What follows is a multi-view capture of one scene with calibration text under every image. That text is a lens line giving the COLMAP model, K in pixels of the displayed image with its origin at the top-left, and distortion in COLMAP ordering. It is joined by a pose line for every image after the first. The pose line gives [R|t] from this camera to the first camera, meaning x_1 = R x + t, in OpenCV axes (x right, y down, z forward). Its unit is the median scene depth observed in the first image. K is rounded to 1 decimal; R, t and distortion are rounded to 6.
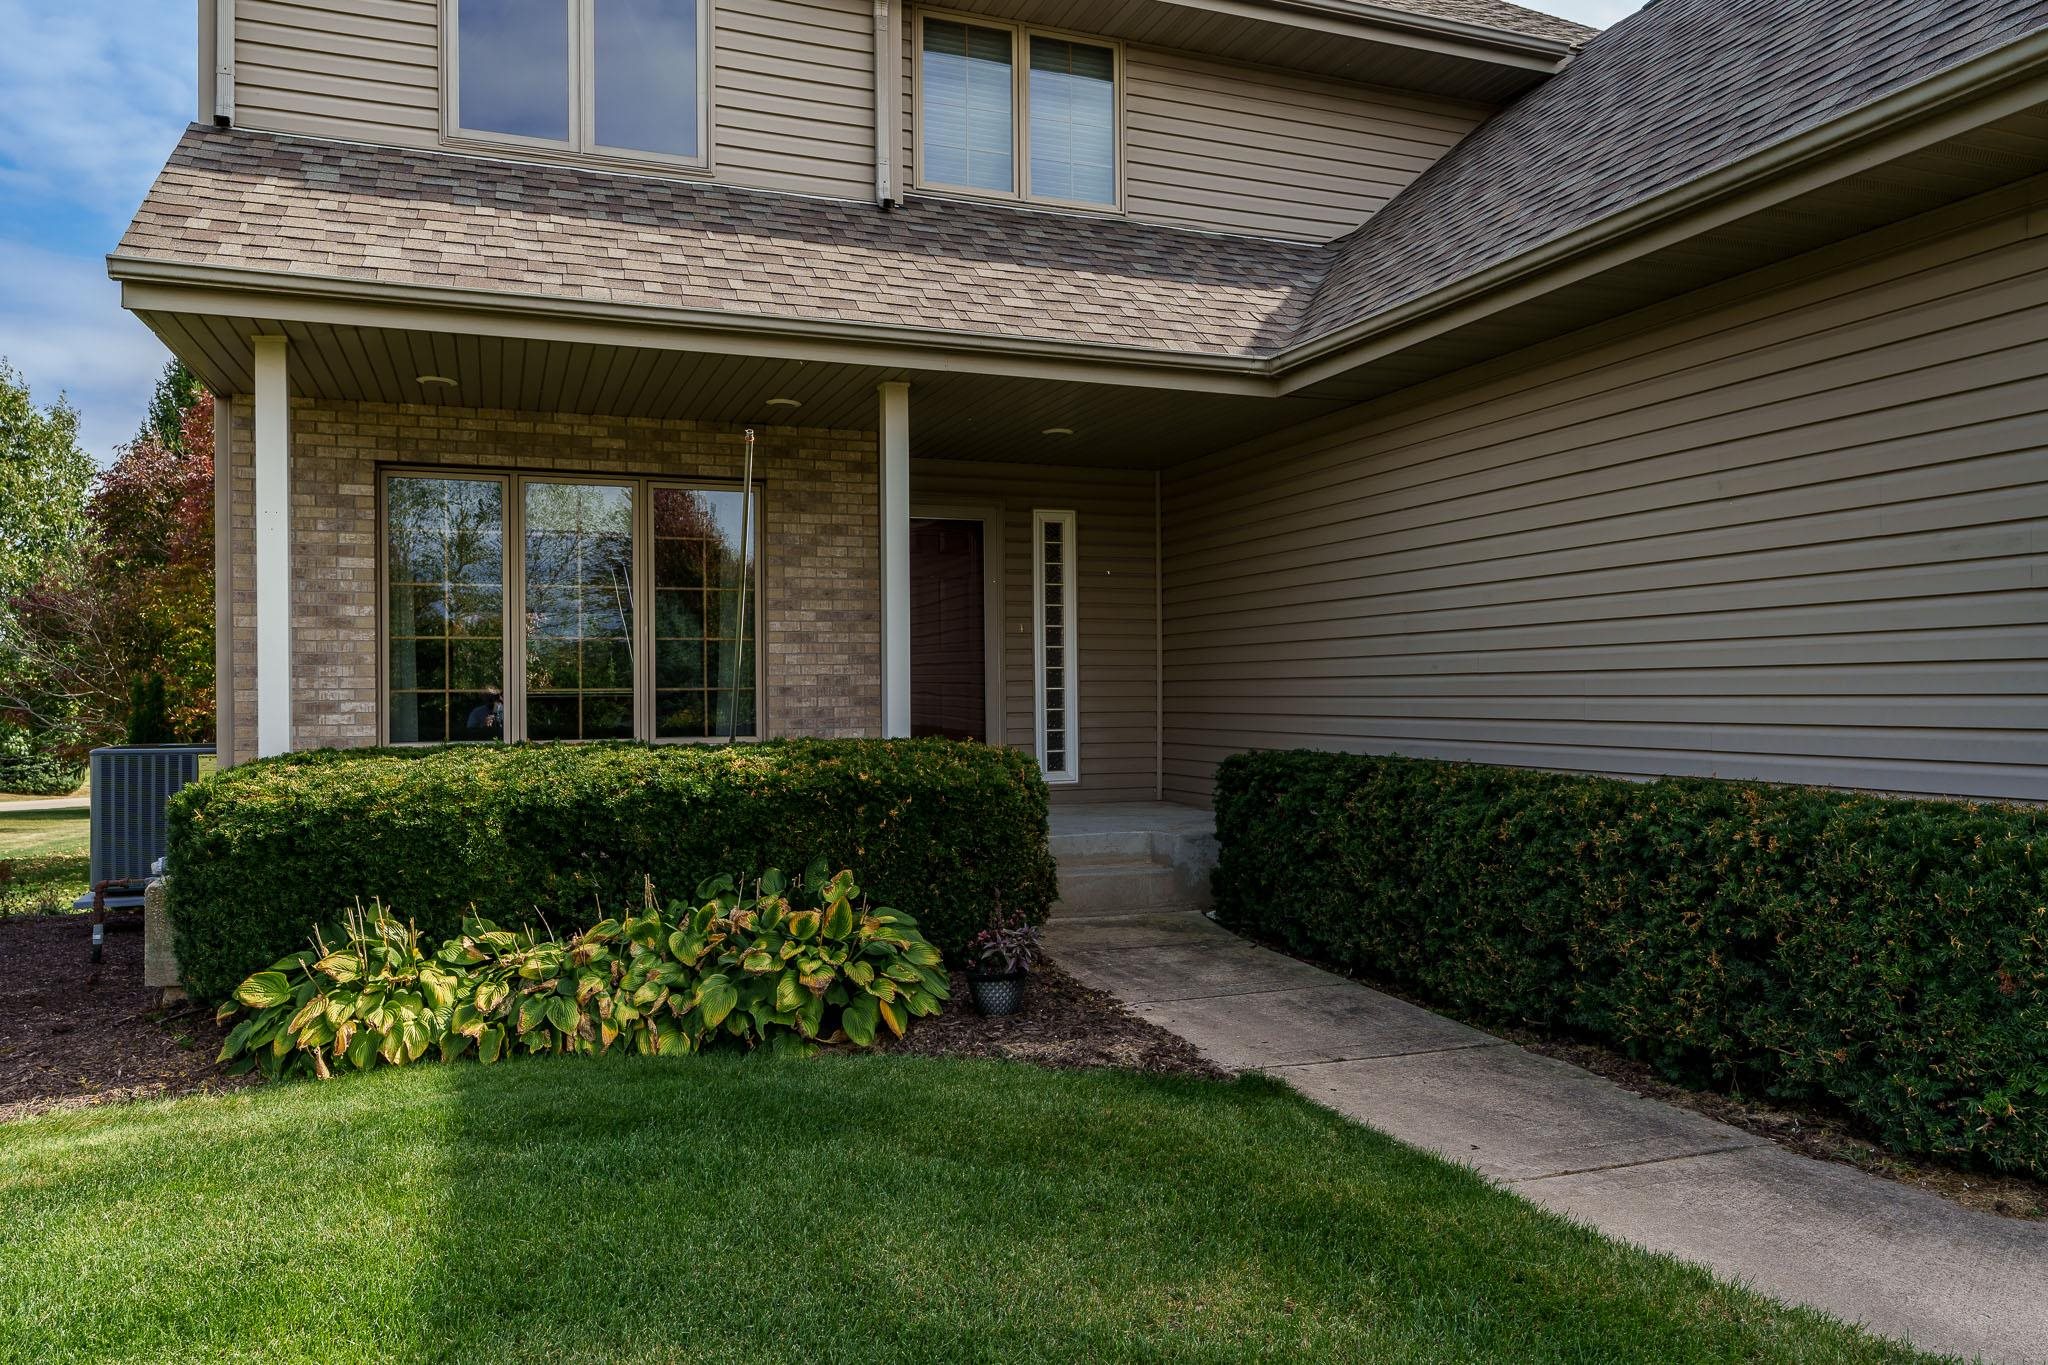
lens RADIAL K [[1388.4, 0, 1025.6], [0, 1388.4, 691.6], [0, 0, 1]] dist [-0.027383, 0.016251]
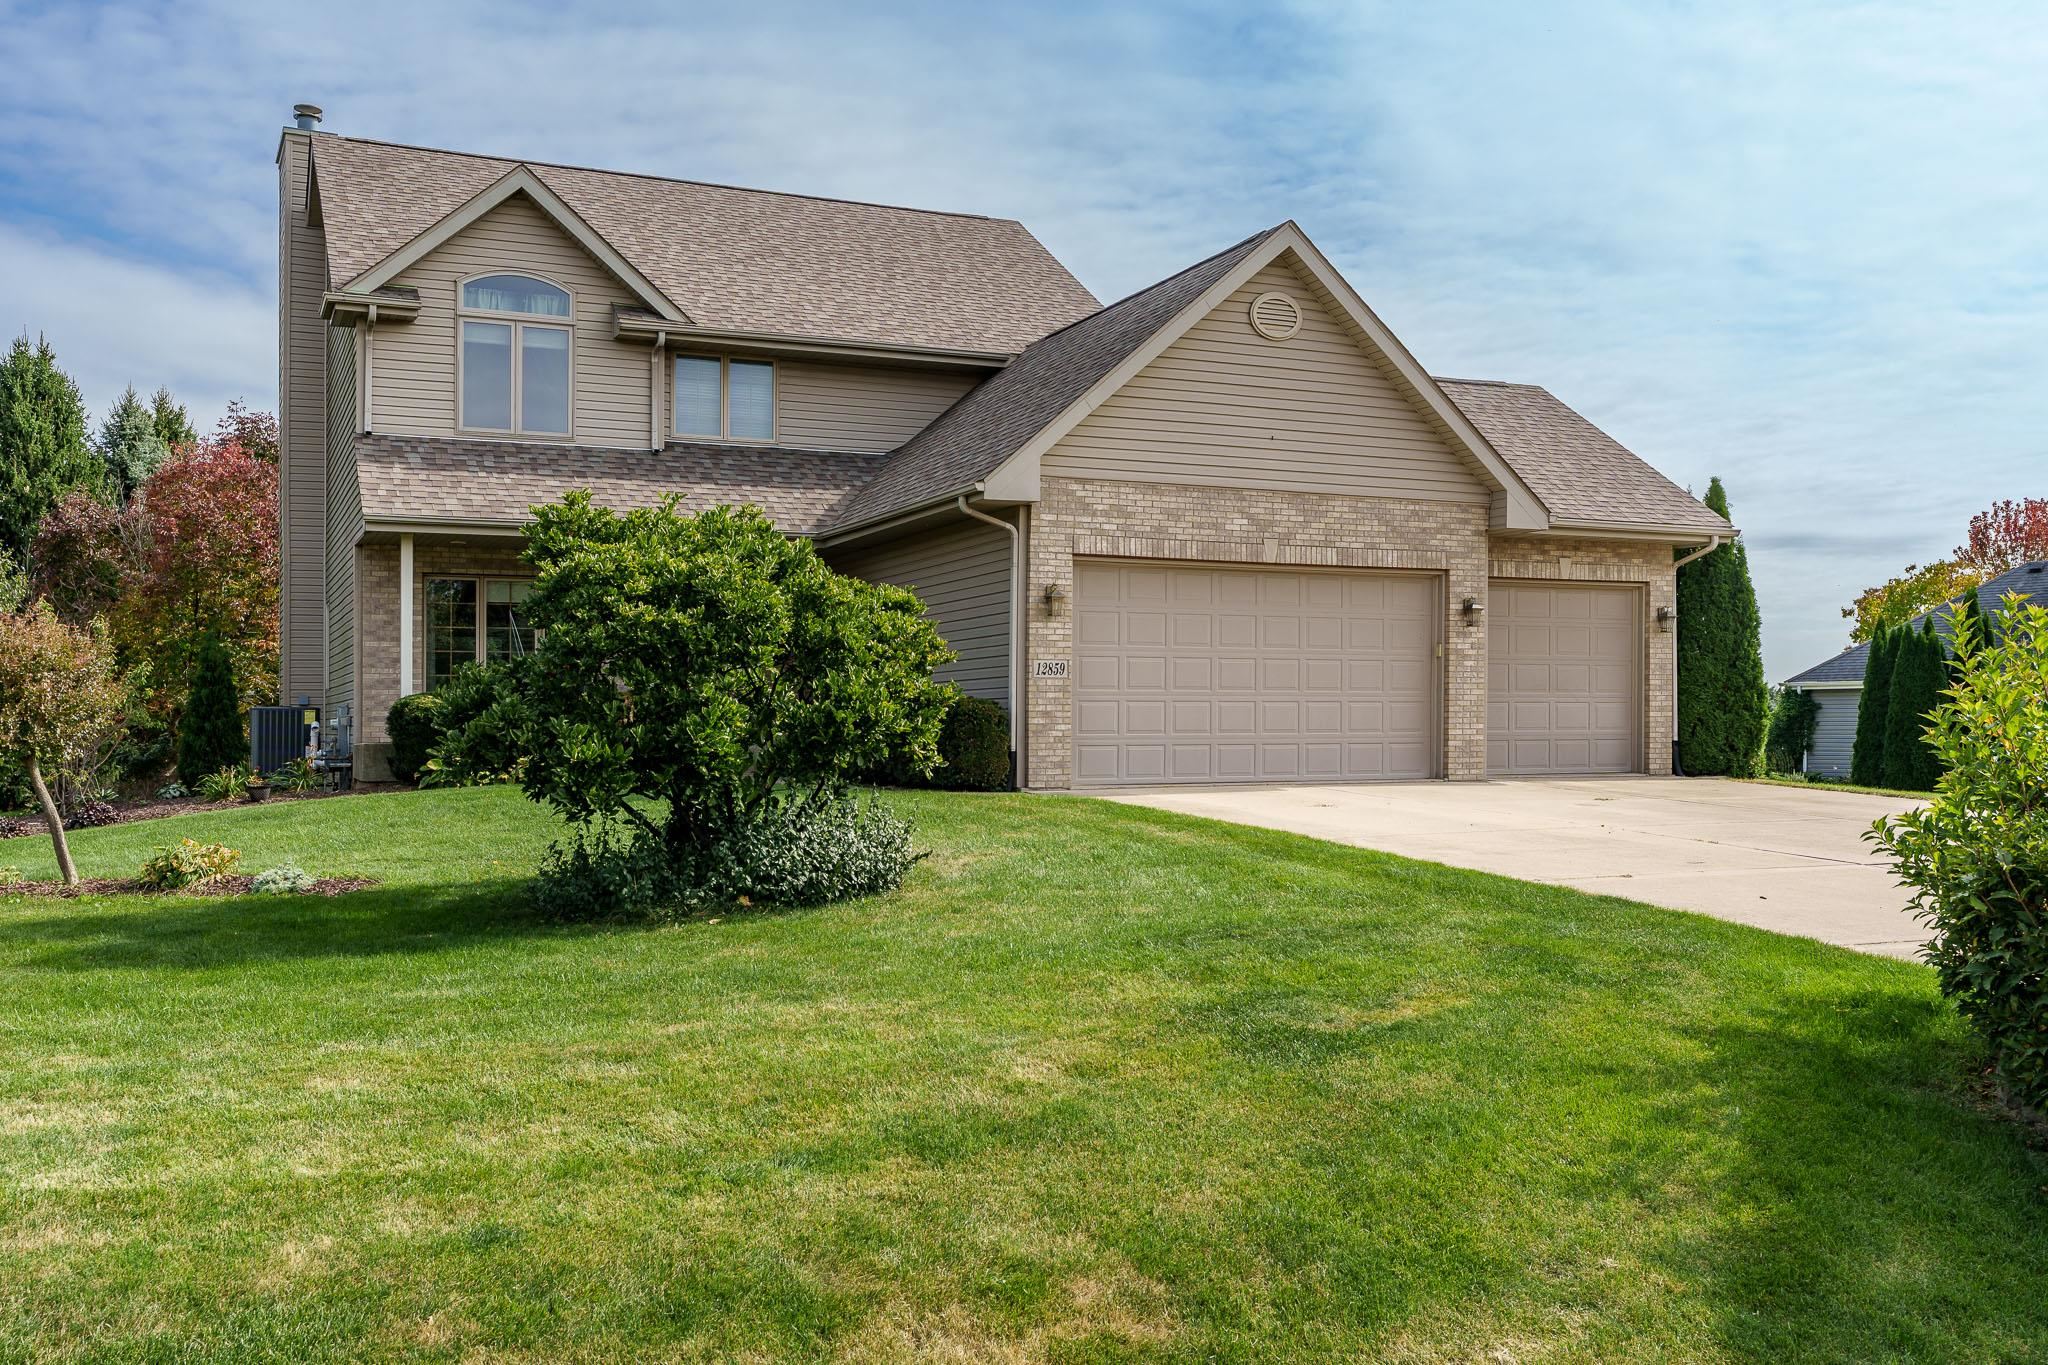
lens RADIAL K [[1769.4, 0, 1032.6], [0, 1769.4, 684.1], [0, 0, 1]] dist [-0.000841, -0.014968]
pose [[0.997749, 0.003467, 0.066966, 0.306445], [-0.001947, 0.999739, -0.022745, 0.073889], [-0.067028, 0.022563, 0.997496, -1.808932]]
